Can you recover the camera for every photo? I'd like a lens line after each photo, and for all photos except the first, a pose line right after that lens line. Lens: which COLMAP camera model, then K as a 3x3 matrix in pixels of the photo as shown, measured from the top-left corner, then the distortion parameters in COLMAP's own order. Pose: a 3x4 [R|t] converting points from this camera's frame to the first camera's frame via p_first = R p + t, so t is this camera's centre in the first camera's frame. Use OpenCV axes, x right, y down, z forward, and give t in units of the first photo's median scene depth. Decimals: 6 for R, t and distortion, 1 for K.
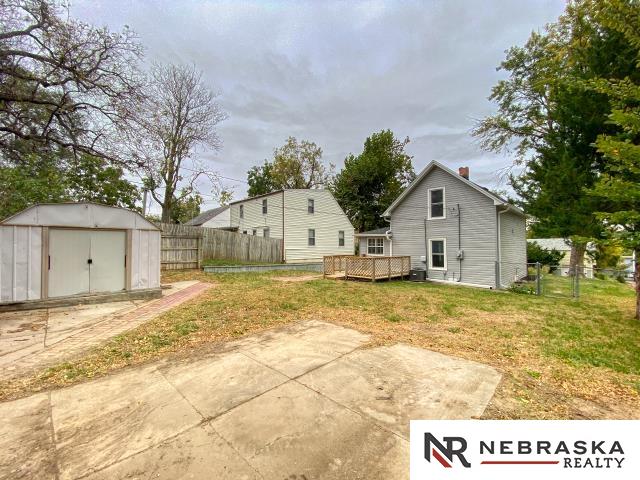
lens RADIAL K [[258.5, 0, 322.6], [0, 258.5, 243.1], [0, 0, 1]] dist [-0.002746, -0.007926]
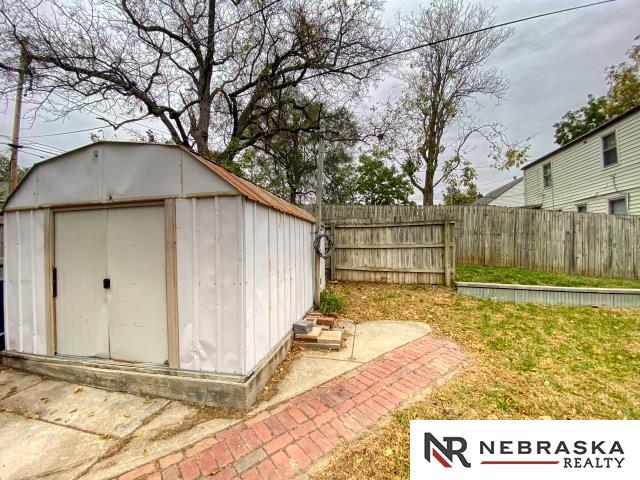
lens RADIAL K [[258.5, 0, 322.1], [0, 258.5, 241.4], [0, 0, 1]] dist [-0.002746, -0.007926]
pose [[0.521591, -0.023888, -0.852861, -0.112388], [0.034764, 0.999373, -0.006731, 0.005447], [0.852487, -0.026138, 0.522094, 0.334347]]
